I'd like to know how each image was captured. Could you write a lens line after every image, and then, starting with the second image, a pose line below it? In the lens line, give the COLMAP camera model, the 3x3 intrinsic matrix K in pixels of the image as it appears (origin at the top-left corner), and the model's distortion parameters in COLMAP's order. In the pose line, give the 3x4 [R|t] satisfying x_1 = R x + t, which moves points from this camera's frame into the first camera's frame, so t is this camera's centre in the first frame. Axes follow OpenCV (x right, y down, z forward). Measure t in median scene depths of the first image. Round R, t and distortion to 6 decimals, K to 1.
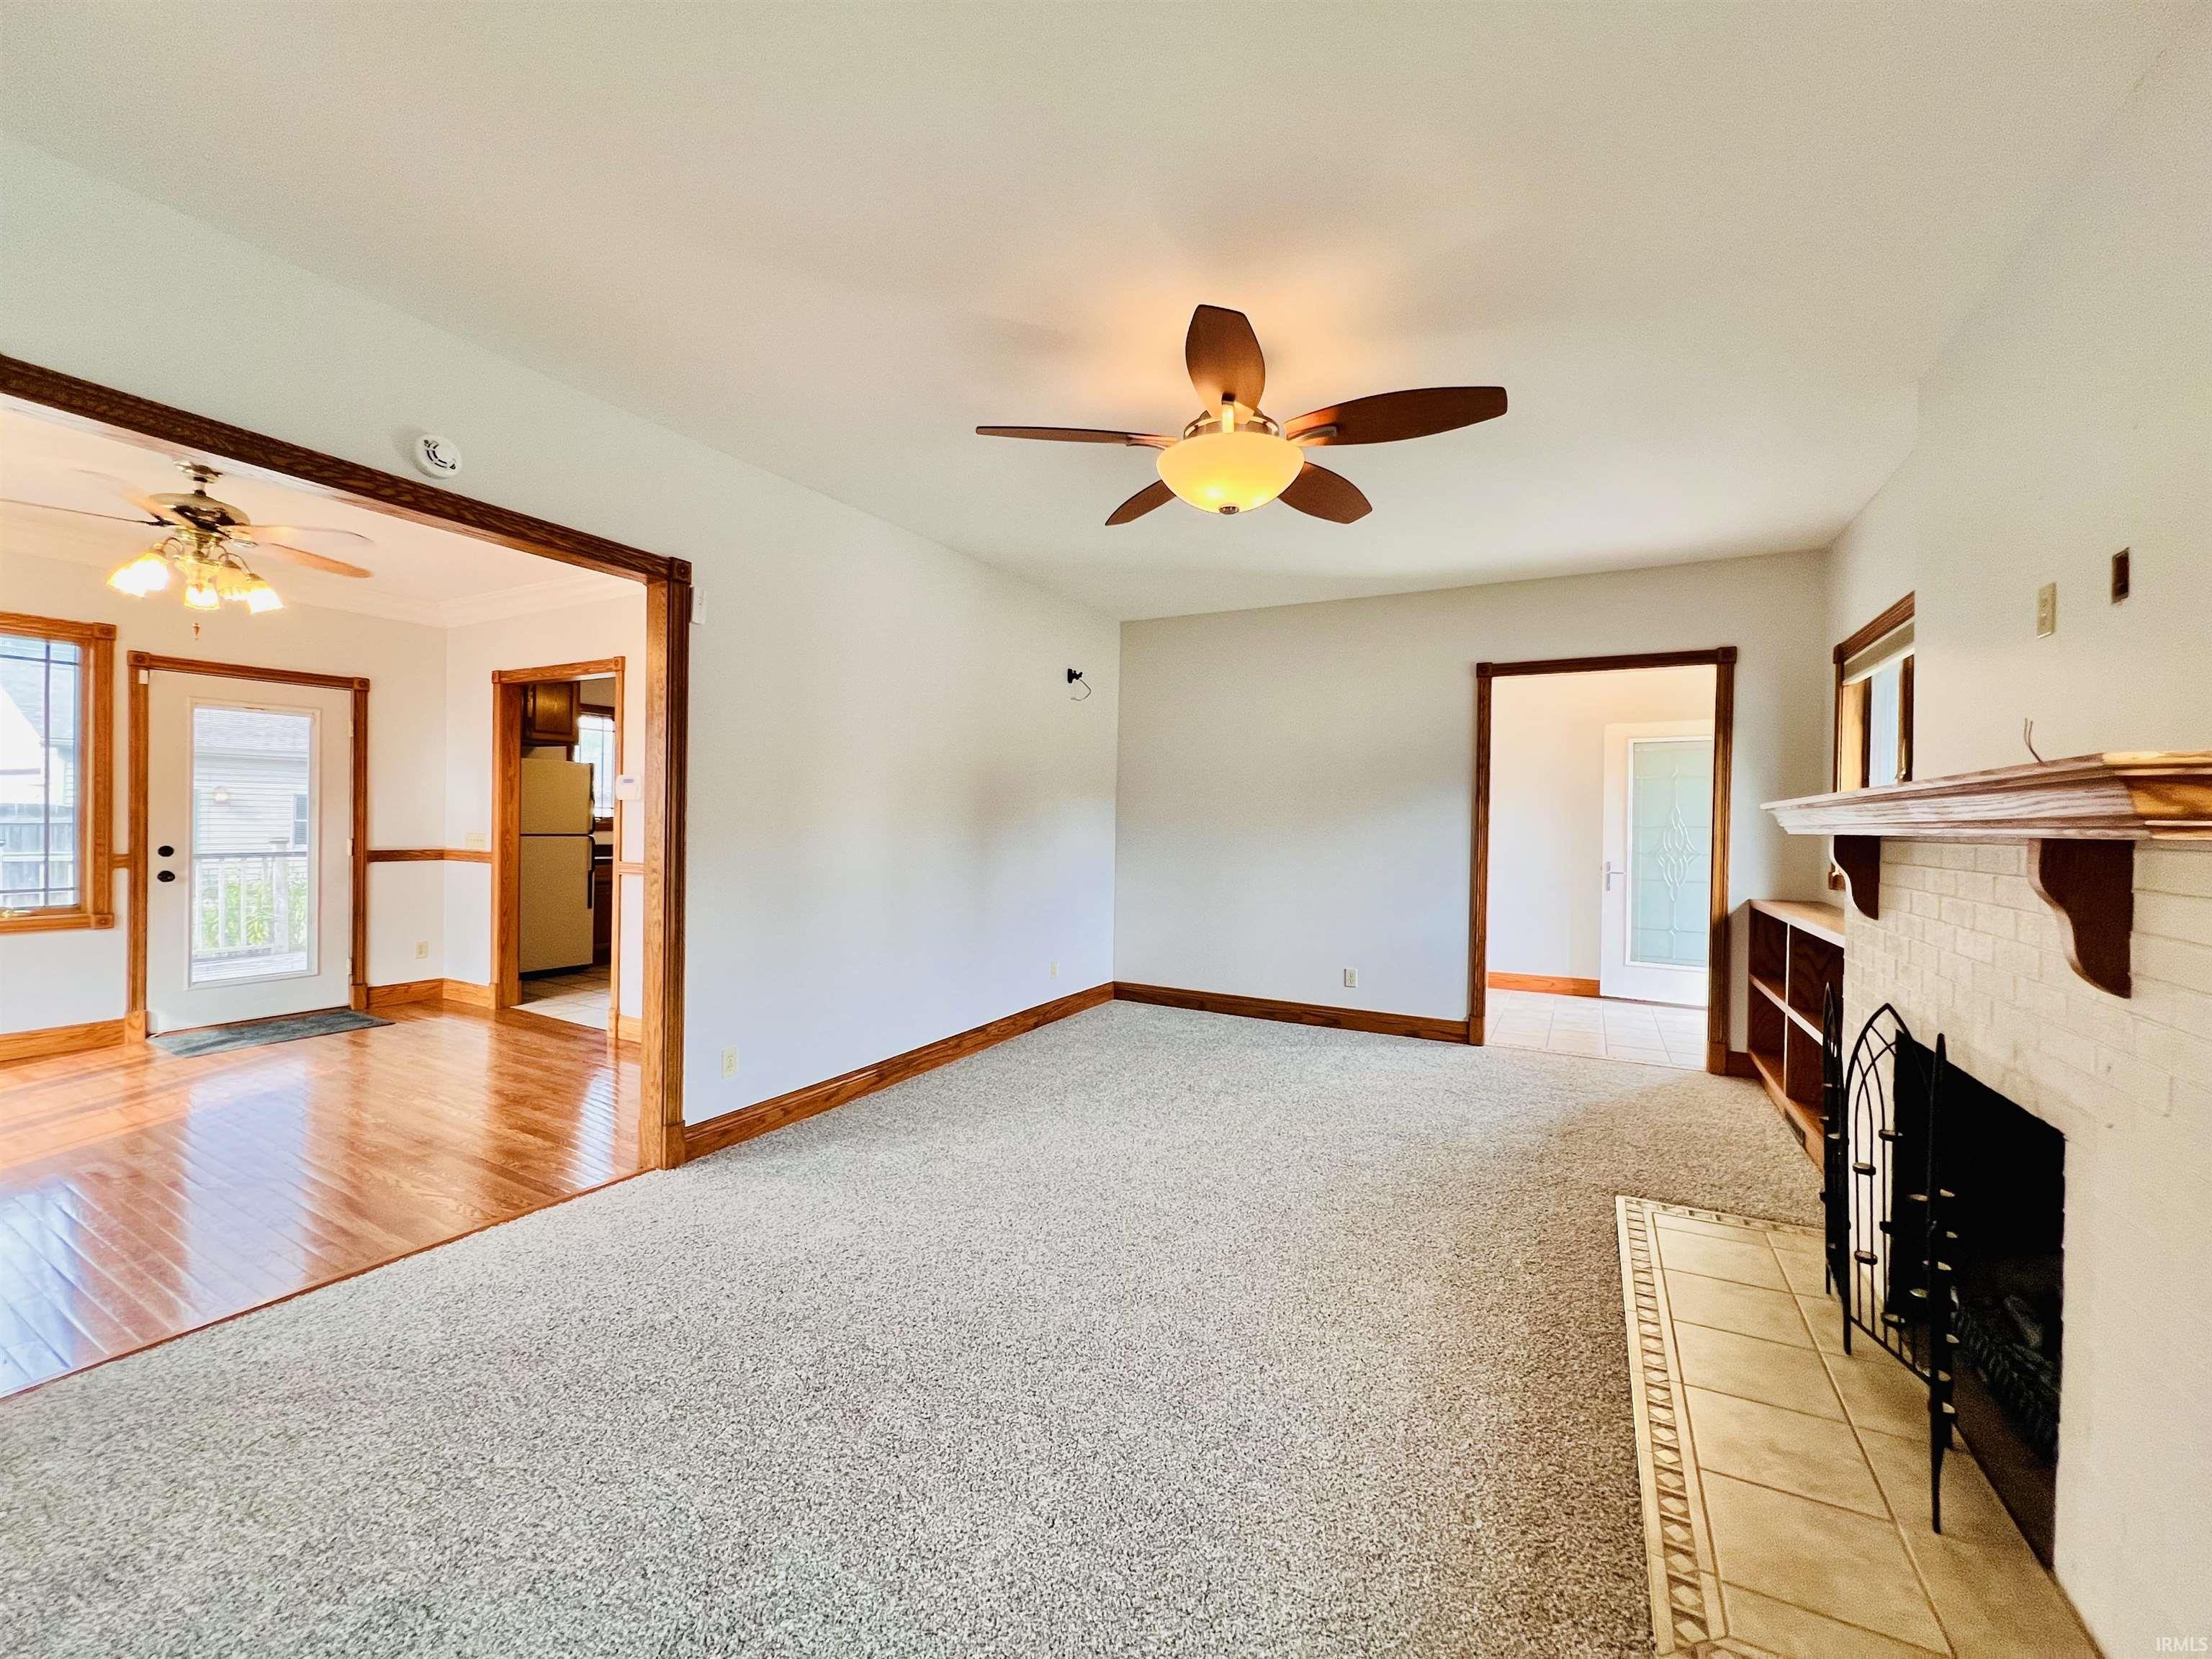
lens RADIAL K [[884.6, 0, 1104.1], [0, 884.6, 824.8], [0, 0, 1]] dist [-0.002402, 0.000534]
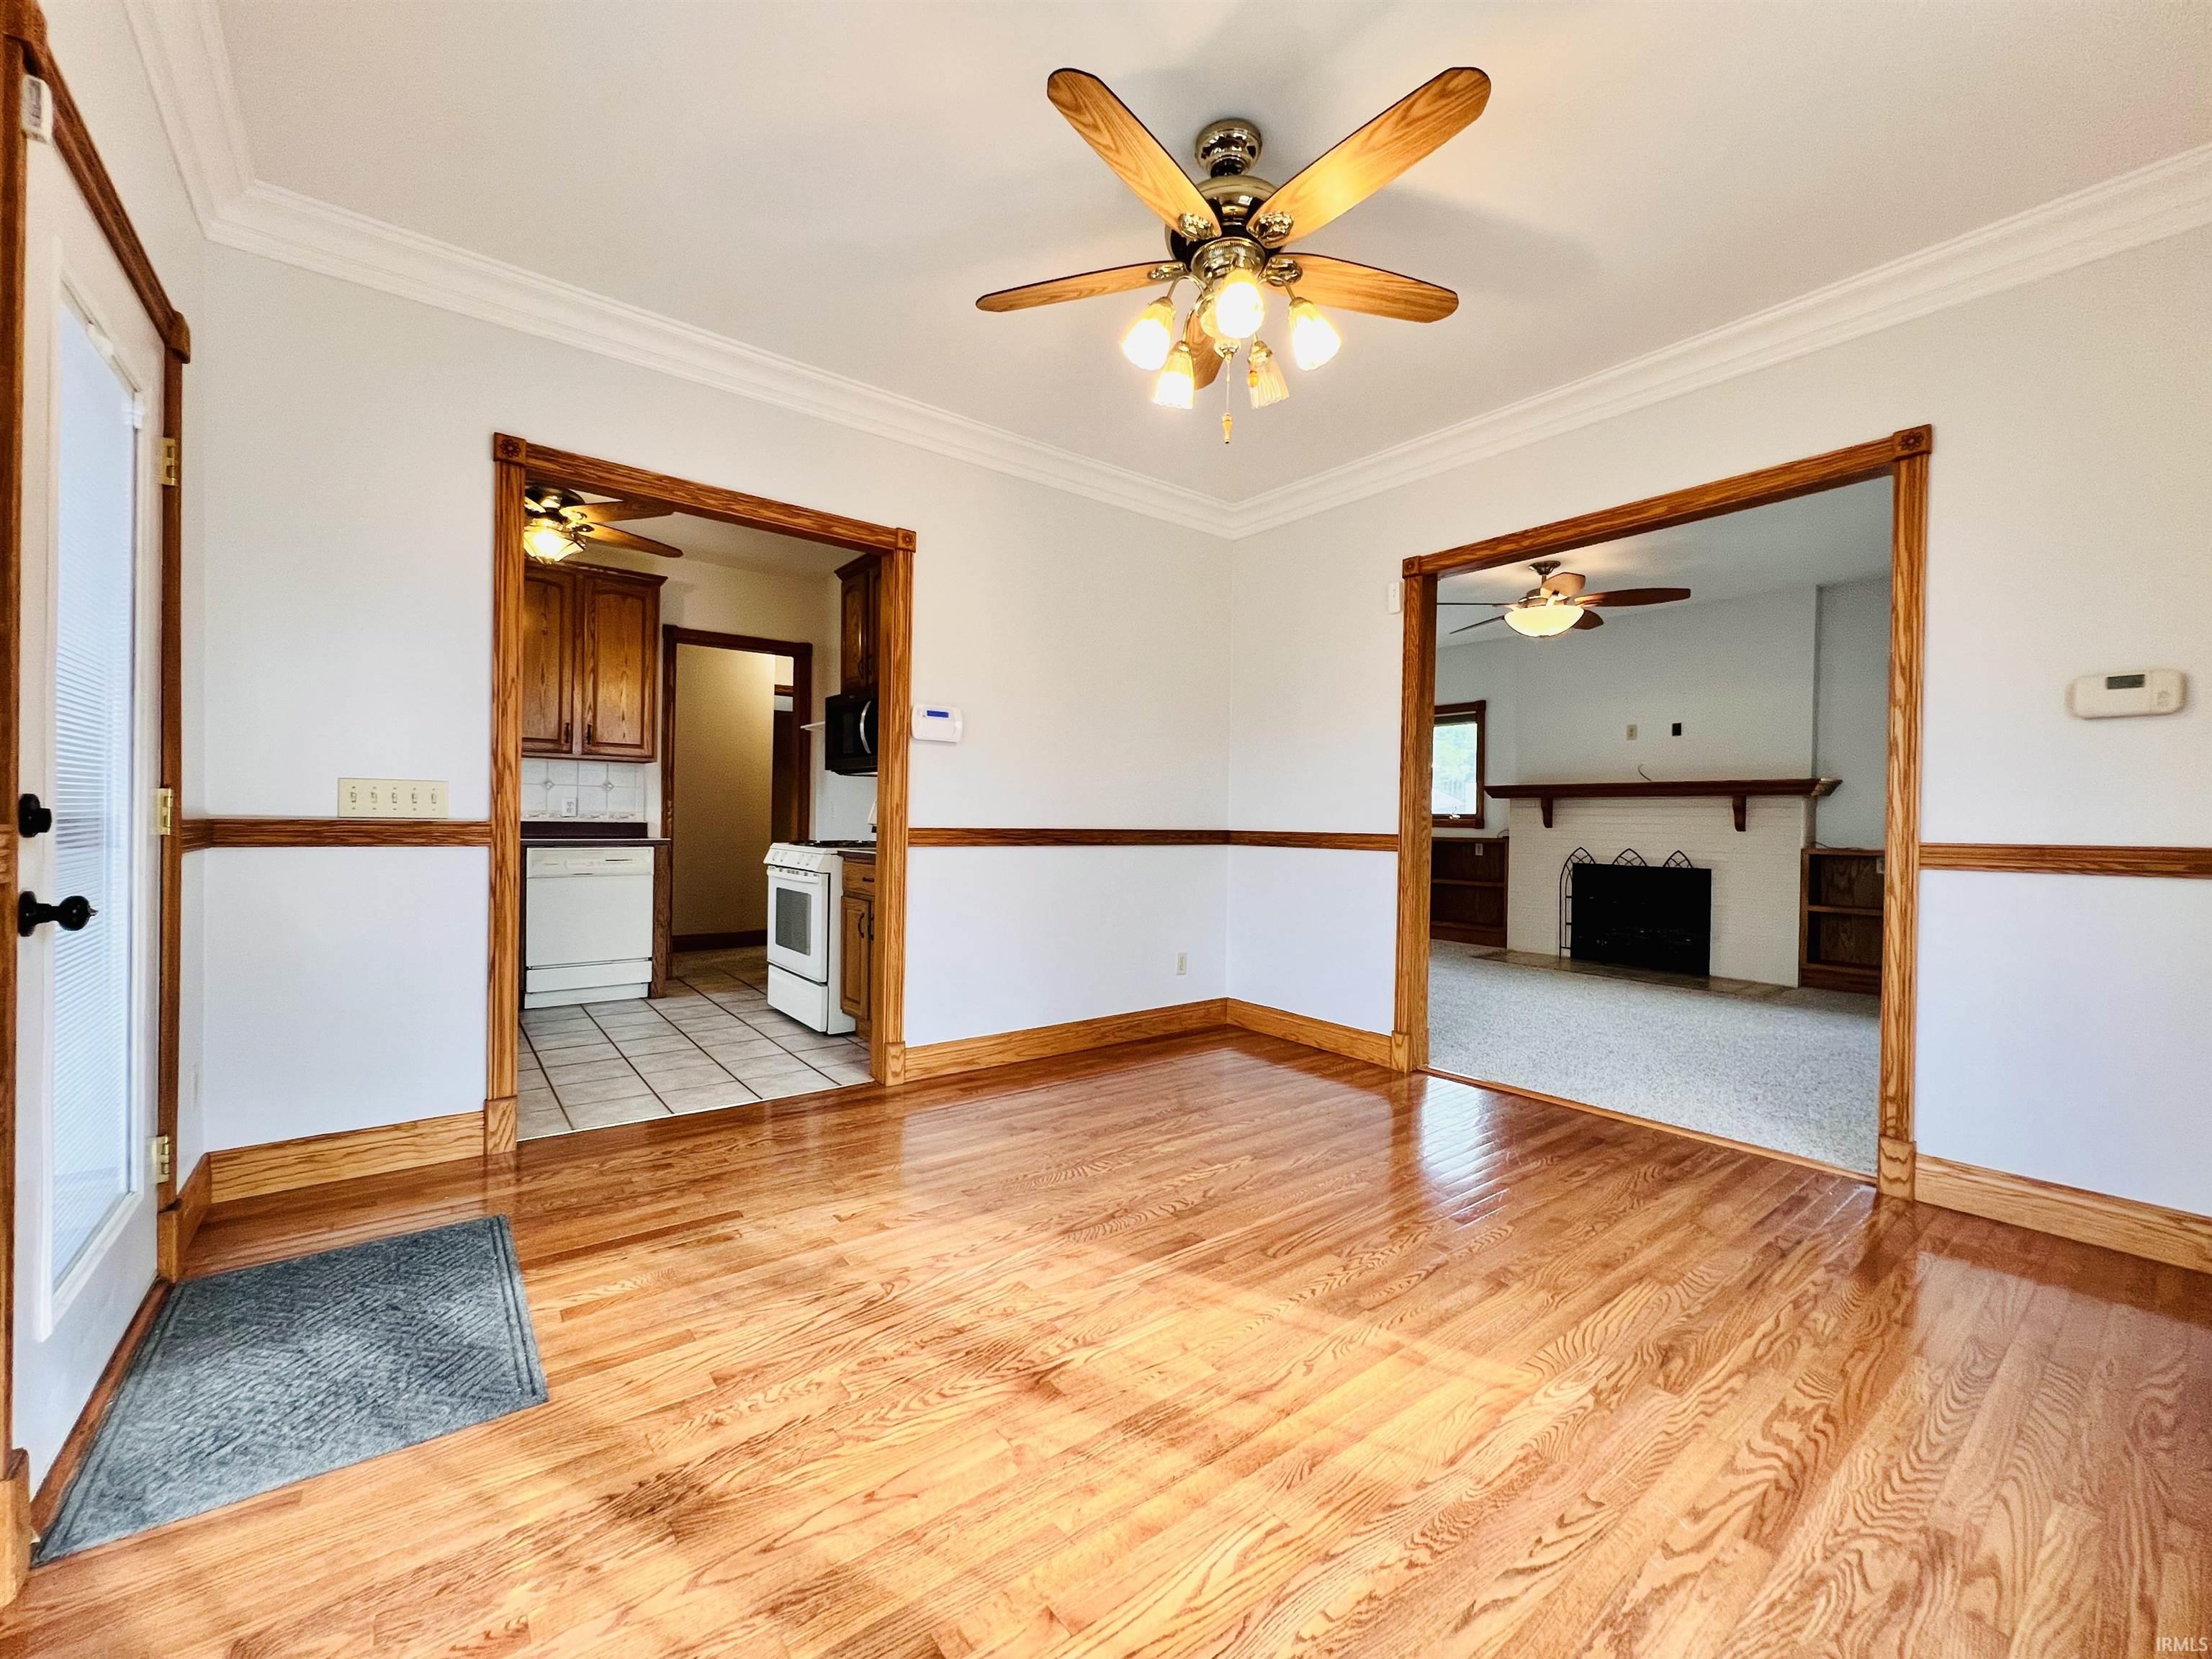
lens RADIAL K [[884.6, 0, 1103.3], [0, 884.6, 829.9], [0, 0, 1]] dist [-0.002402, 0.000534]
pose [[0.394466, -0.019080, 0.918712, -1.175668], [-0.005324, 0.999720, 0.023049, 0.027320], [-0.918895, -0.013983, 0.394254, 0.613360]]
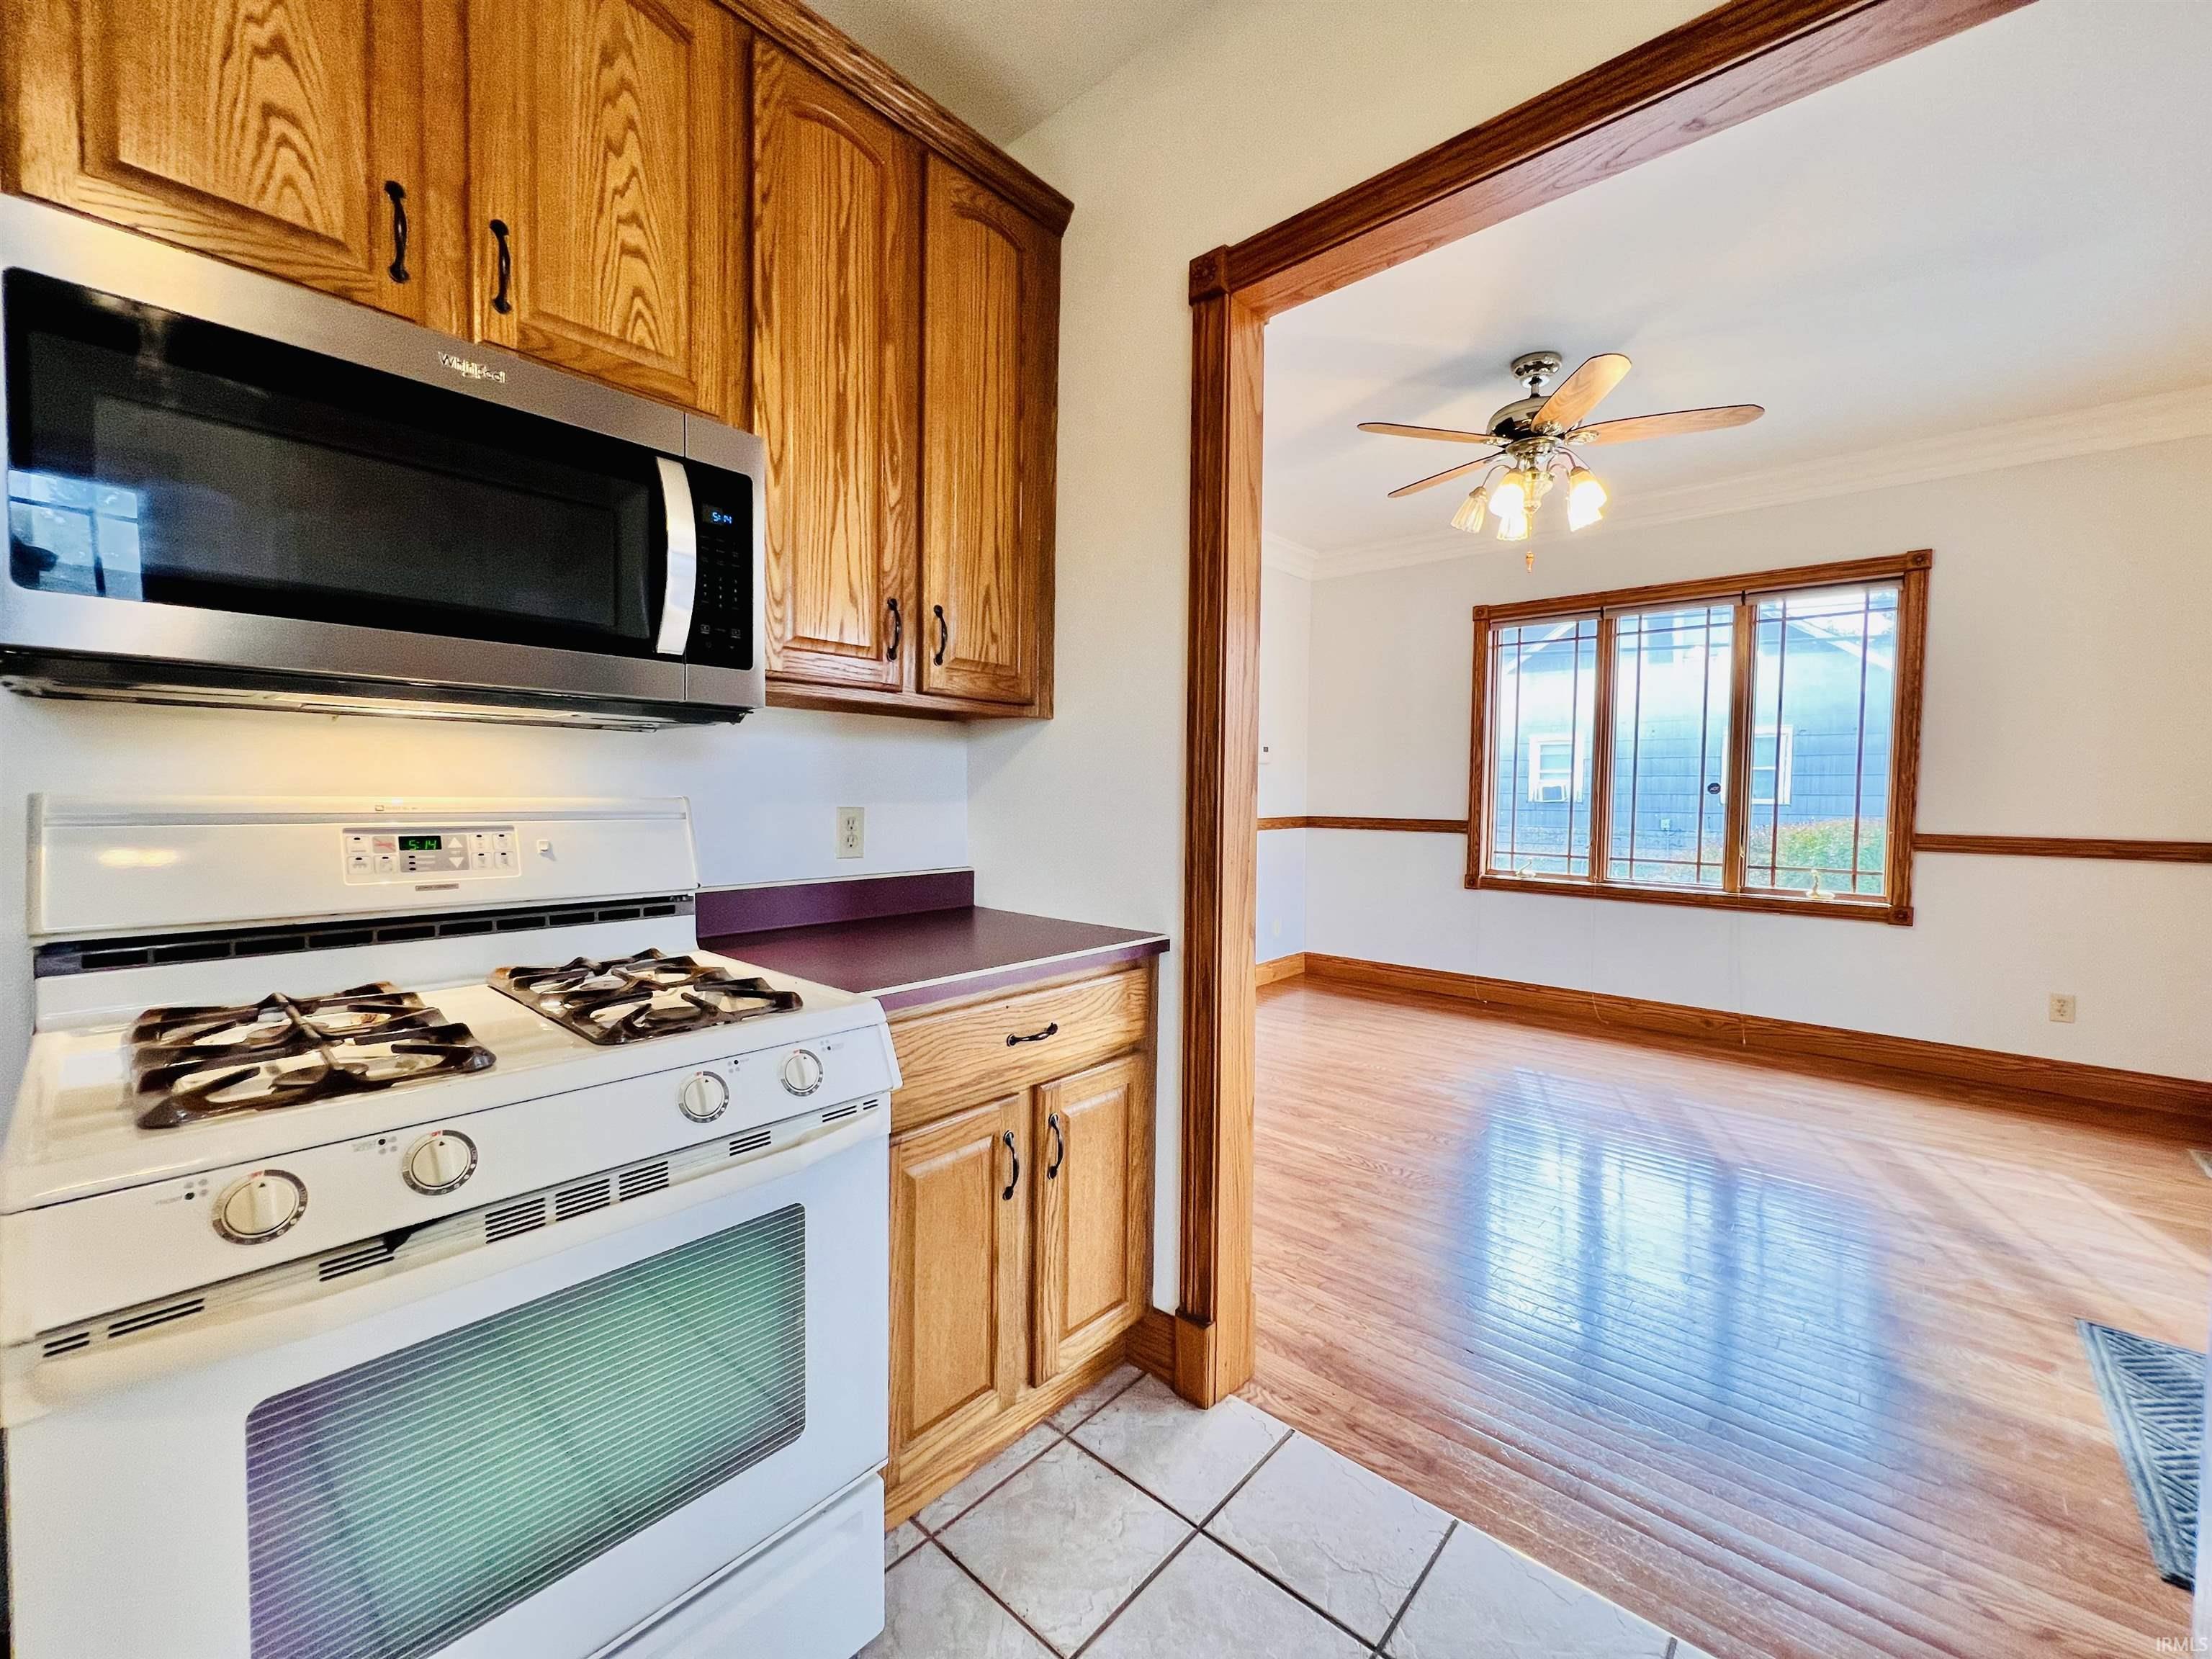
lens RADIAL K [[884.6, 0, 1109.1], [0, 884.6, 825.6], [0, 0, 1]] dist [-0.002402, 0.000534]
pose [[-0.972975, -0.034639, 0.228299, -0.610555], [-0.024120, 0.998522, 0.048708, 0.004422], [-0.229649, 0.041885, -0.972372, 1.420389]]
